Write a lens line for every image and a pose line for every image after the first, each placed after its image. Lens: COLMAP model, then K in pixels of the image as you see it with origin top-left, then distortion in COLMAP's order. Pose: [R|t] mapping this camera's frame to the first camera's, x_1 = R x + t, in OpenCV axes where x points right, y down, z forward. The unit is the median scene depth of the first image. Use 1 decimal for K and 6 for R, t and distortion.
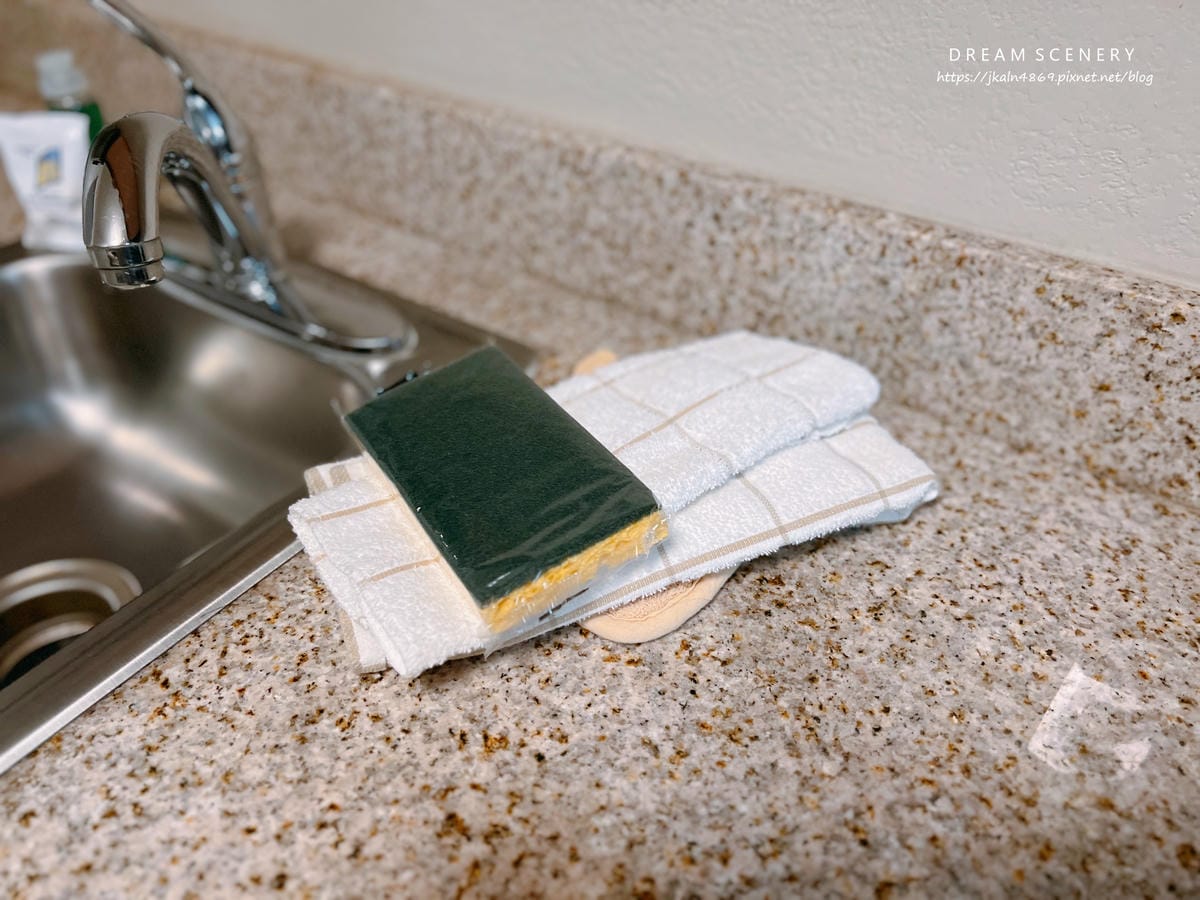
lens RADIAL K [[907.2, 0, 593.4], [0, 907.2, 449.5], [0, 0, 1]] dist [0.046305, -0.049989]
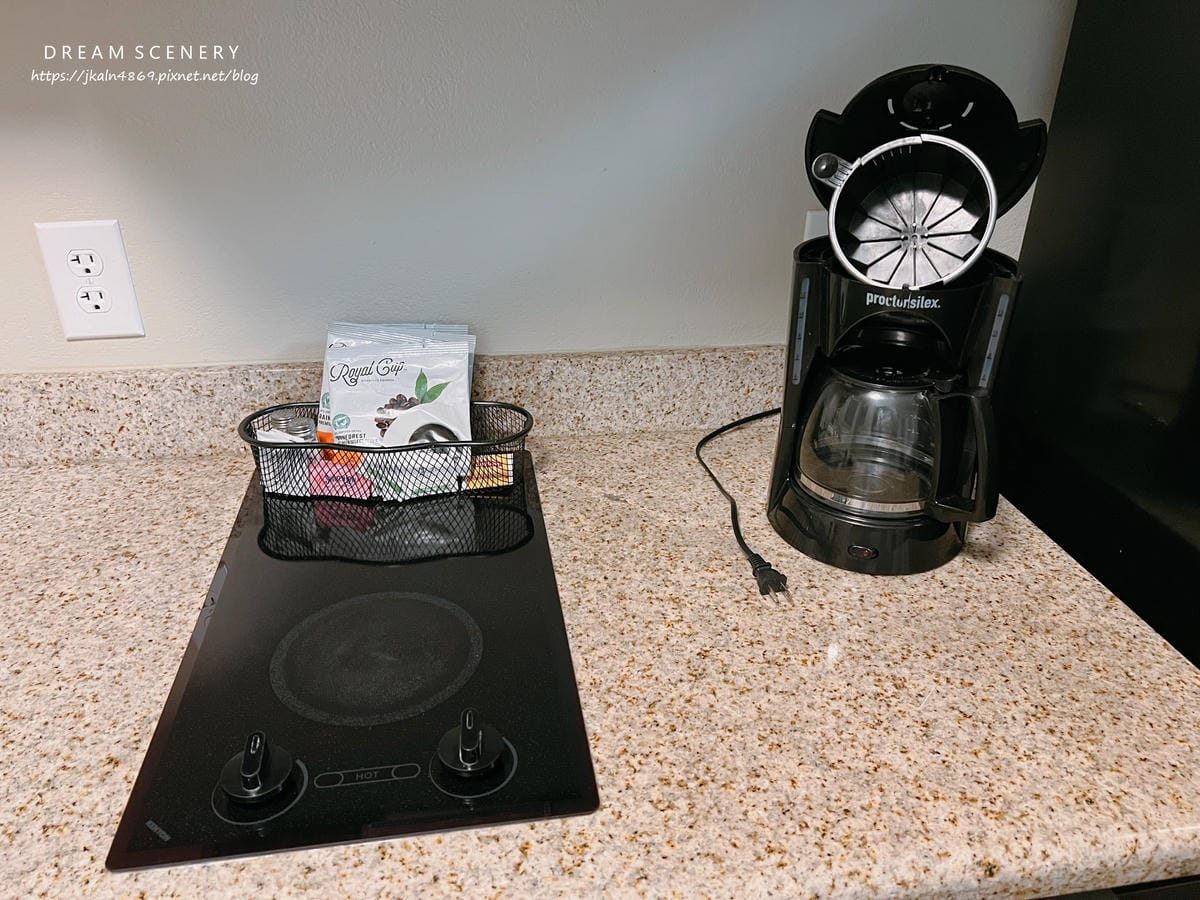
lens RADIAL K [[907.2, 0, 601.8], [0, 907.2, 448.1], [0, 0, 1]] dist [0.046305, -0.049989]
pose [[0.712524, -0.305360, 0.631716, 0.094429], [0.428896, 0.902093, -0.047705, 0.577262], [-0.555299, 0.304932, 0.773731, -1.237350]]
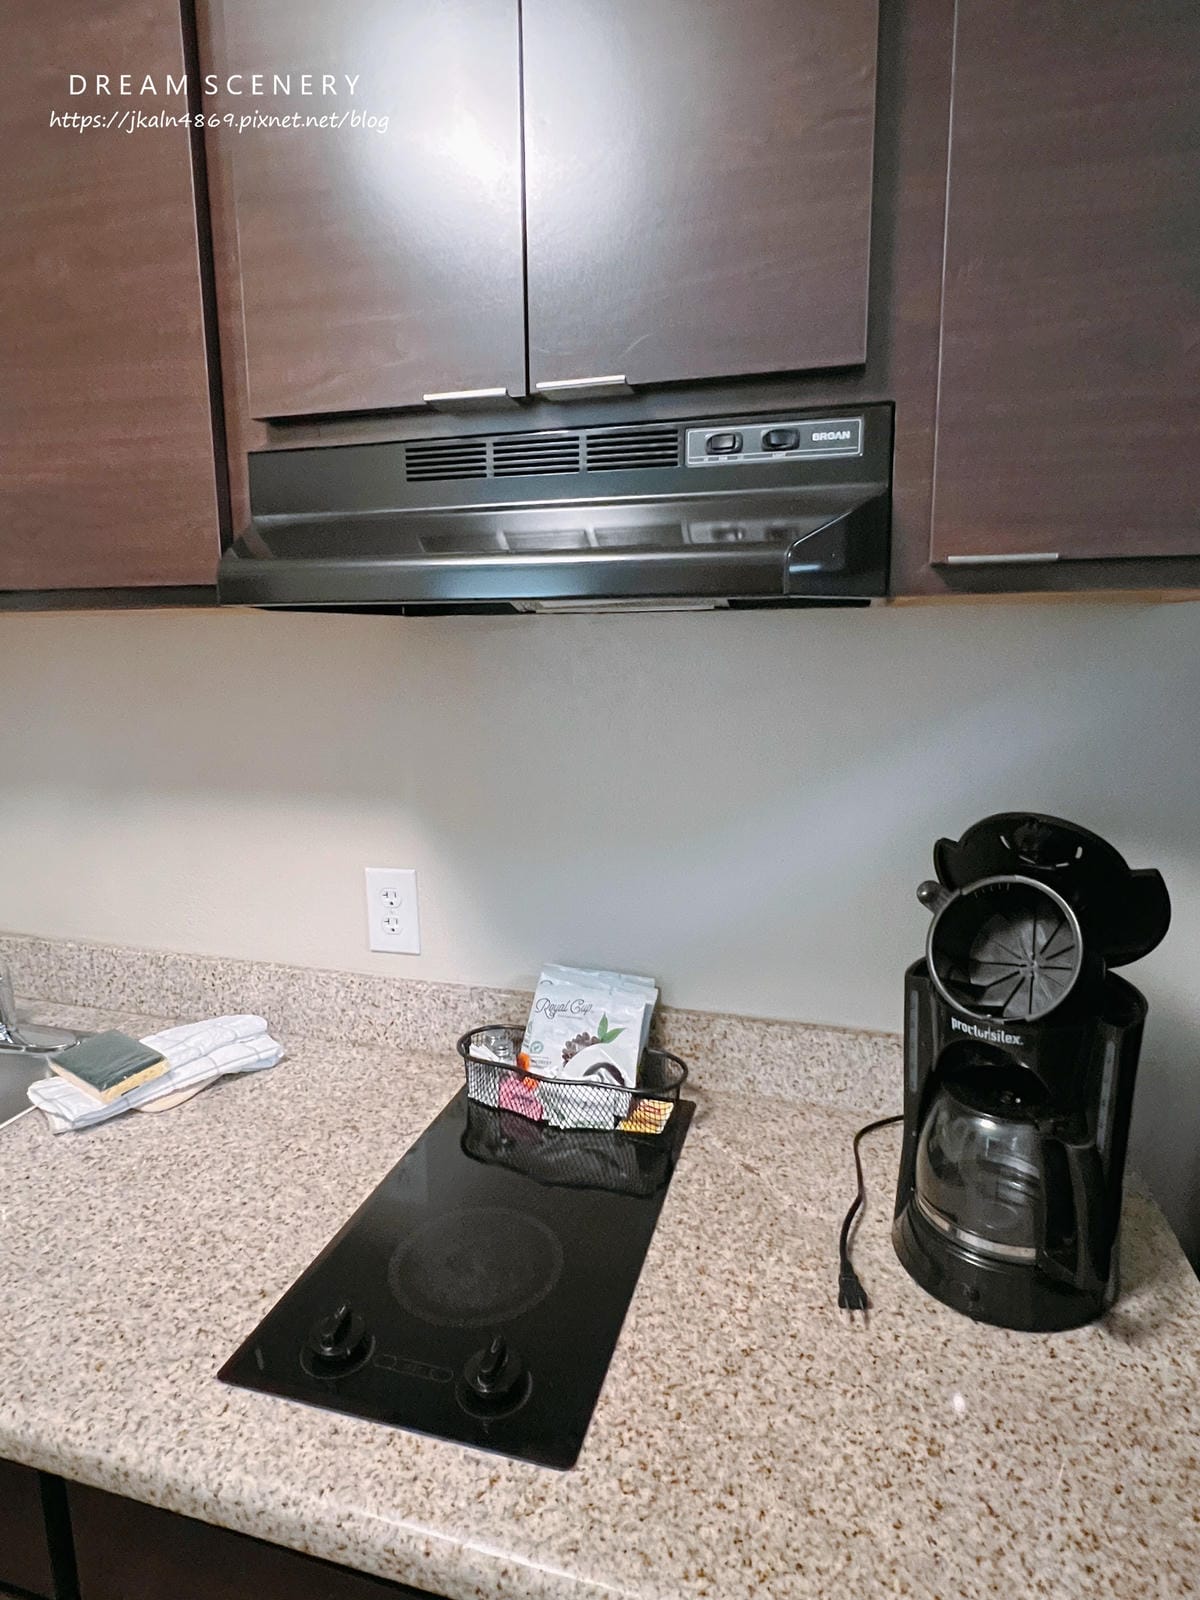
lens RADIAL K [[905.8, 0, 589.9], [0, 905.8, 773.5], [0, 0, 1]] dist [-0.010807, 0.007228]
pose [[0.943857, -0.062270, 0.324433, 0.356185], [0.214582, 0.862252, -0.458776, 0.678263], [-0.251175, 0.502637, 0.827205, -1.728071]]
